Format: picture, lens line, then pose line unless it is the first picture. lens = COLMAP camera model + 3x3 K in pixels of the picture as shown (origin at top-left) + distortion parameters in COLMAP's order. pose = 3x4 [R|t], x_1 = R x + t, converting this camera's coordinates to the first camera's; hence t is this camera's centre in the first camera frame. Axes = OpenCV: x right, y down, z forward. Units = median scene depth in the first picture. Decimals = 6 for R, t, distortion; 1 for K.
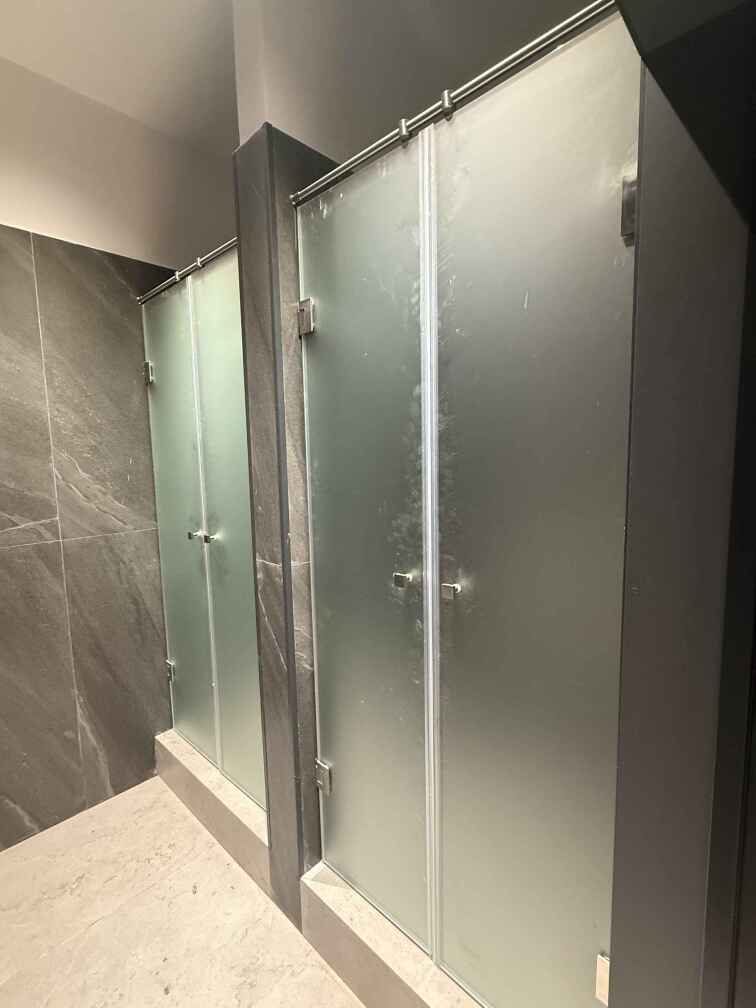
lens RADIAL K [[471.1, 0, 378.0], [0, 471.1, 504.0], [0, 0, 1]] dist [0.001722, -0.000072]
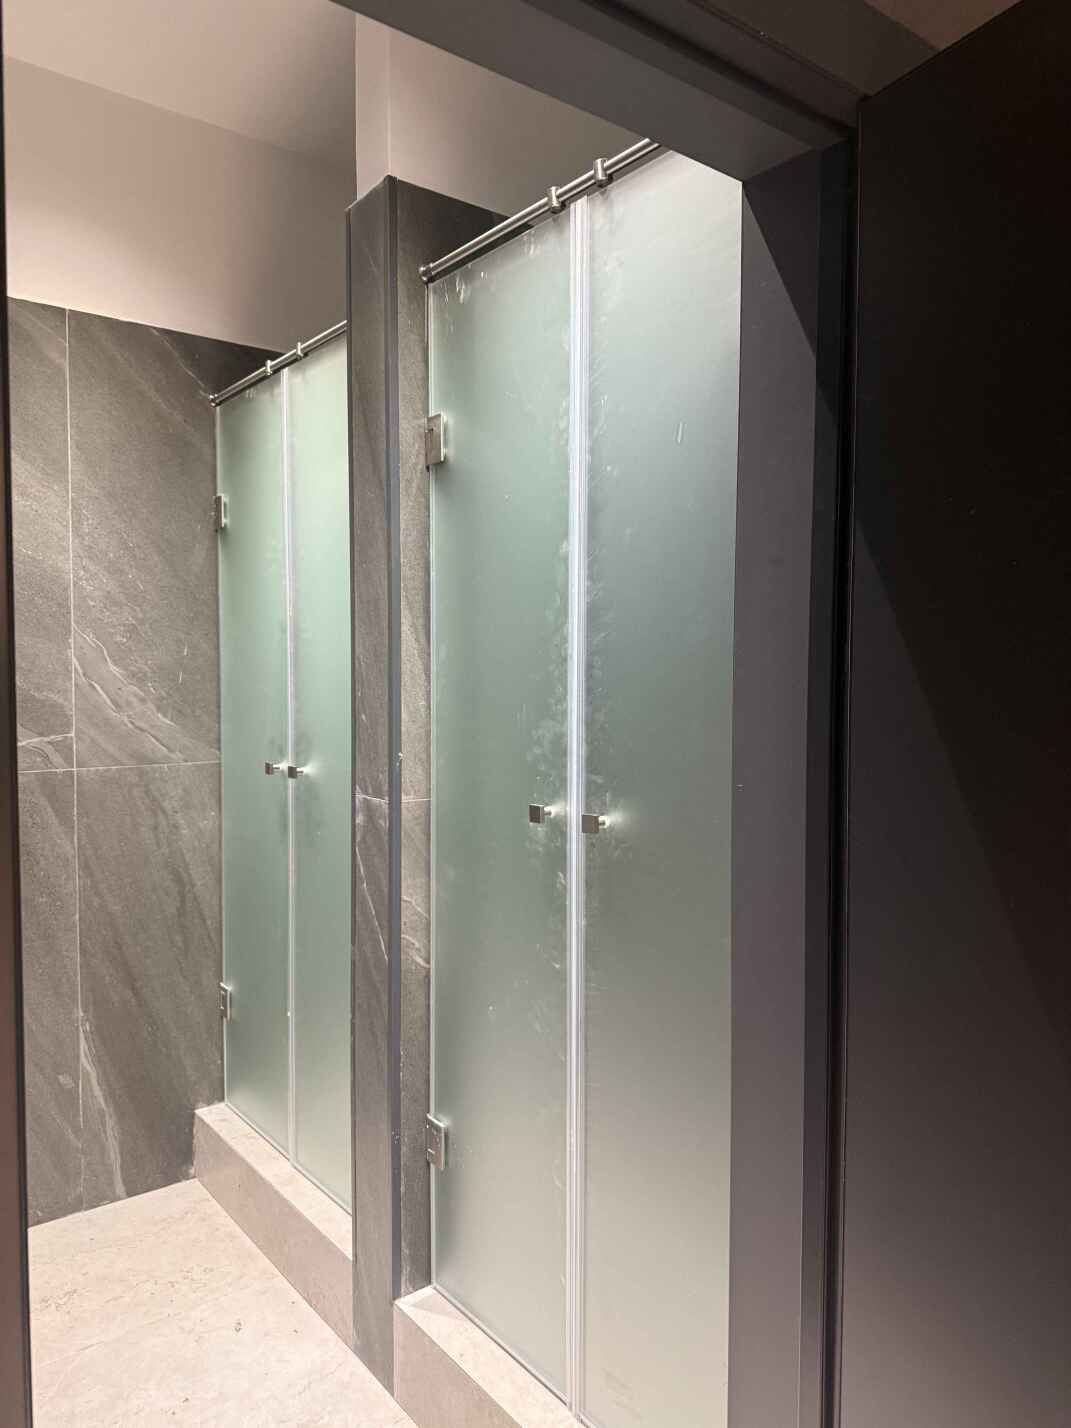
lens RADIAL K [[1012.6, 0, 535.5], [0, 1012.6, 714.0], [0, 0, 1]] dist [0.089473, -0.138112]
pose [[0.987972, 0.030871, -0.151520, 0.208334], [-0.040184, 0.997461, -0.058790, 0.078743], [0.149320, 0.064171, 0.986704, -0.386404]]
